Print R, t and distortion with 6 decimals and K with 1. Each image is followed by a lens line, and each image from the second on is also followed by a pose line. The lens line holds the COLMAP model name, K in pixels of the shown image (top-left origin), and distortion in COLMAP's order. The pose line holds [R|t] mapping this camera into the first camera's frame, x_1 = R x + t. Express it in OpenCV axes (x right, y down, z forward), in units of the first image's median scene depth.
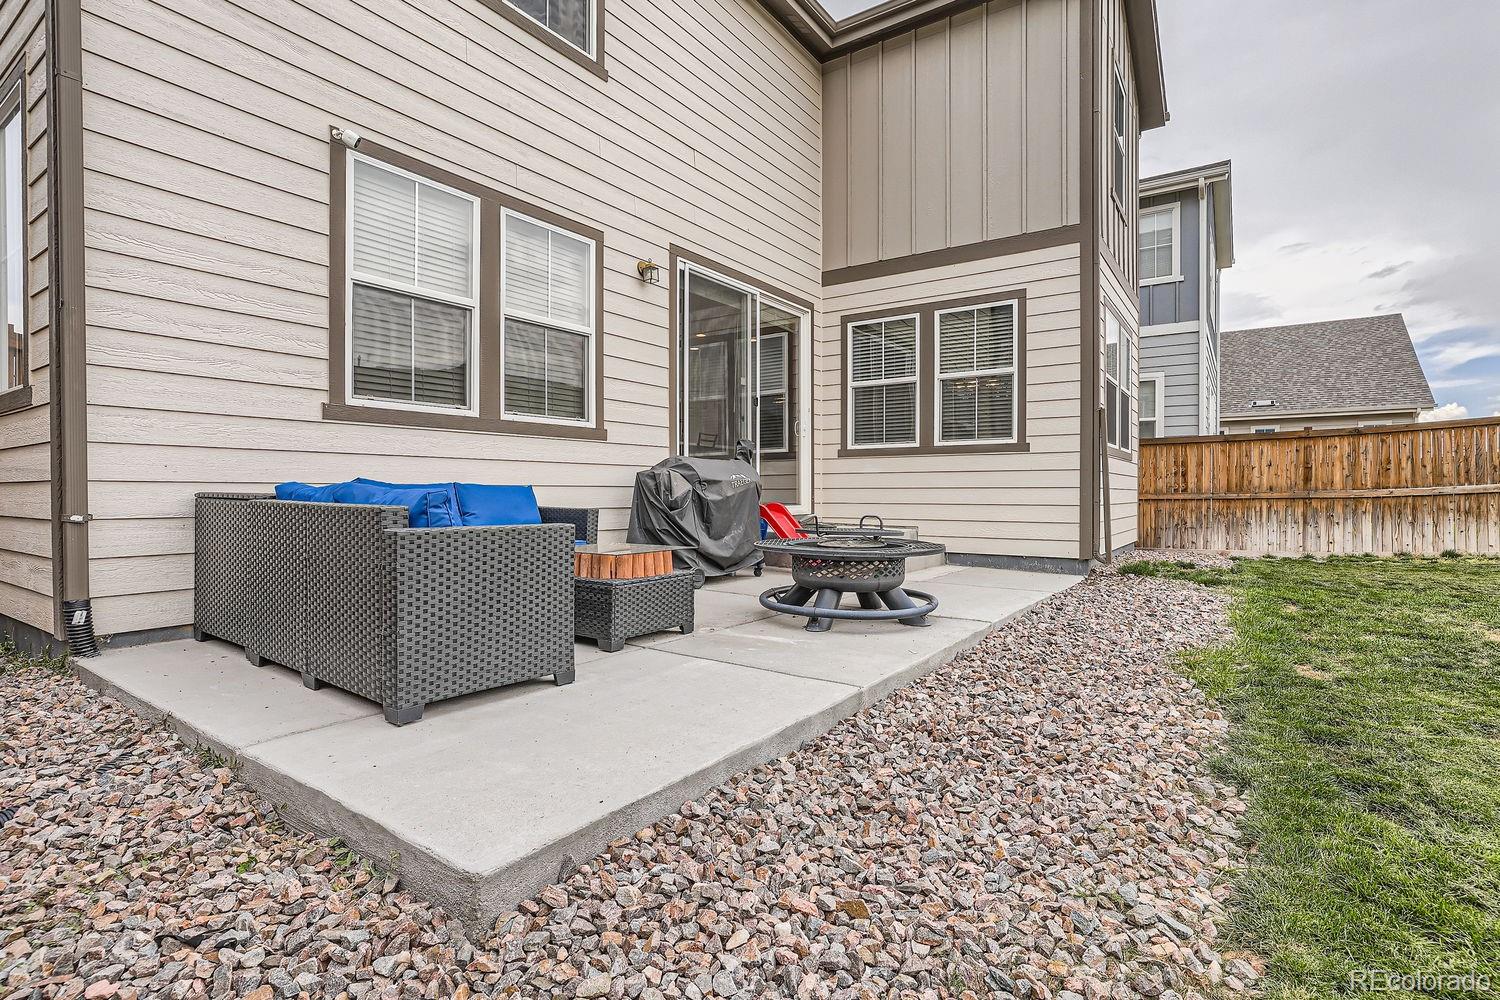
lens RADIAL K [[729.1, 0, 750.5], [0, 729.1, 504.5], [0, 0, 1]] dist [-0.038123, 0.014739]
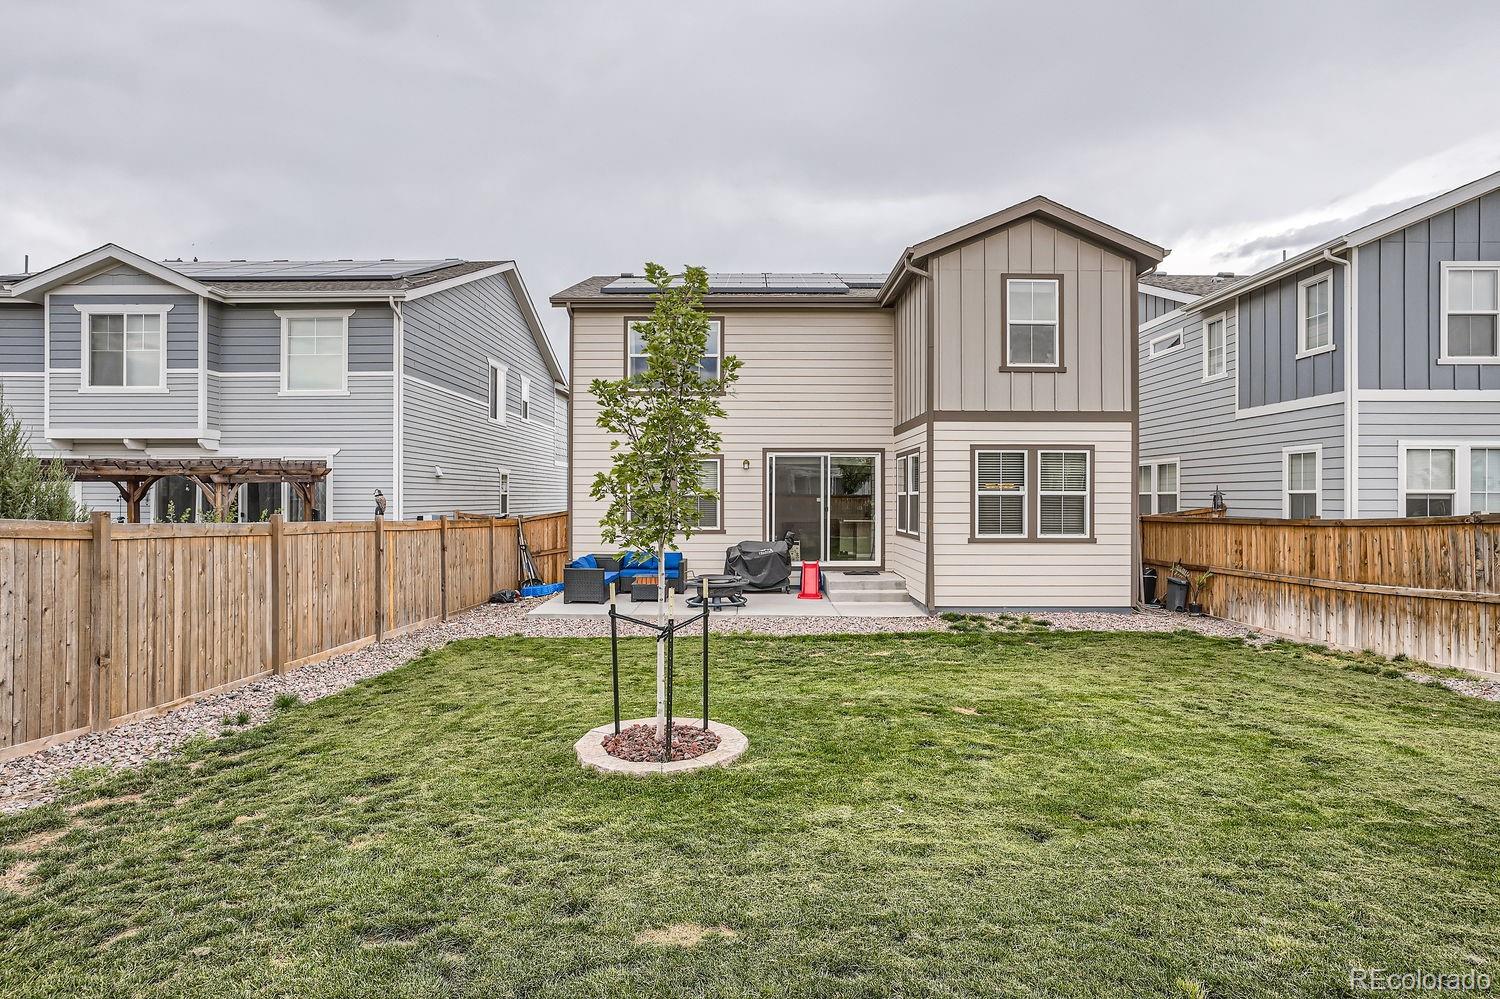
lens RADIAL K [[729.1, 0, 749.4], [0, 729.1, 500.0], [0, 0, 1]] dist [-0.038123, 0.014739]
pose [[0.567746, 0.003297, -0.823197, 1.266516], [-0.013529, 0.999894, -0.005326, -0.124809], [0.823092, 0.014161, 0.567731, -0.261977]]
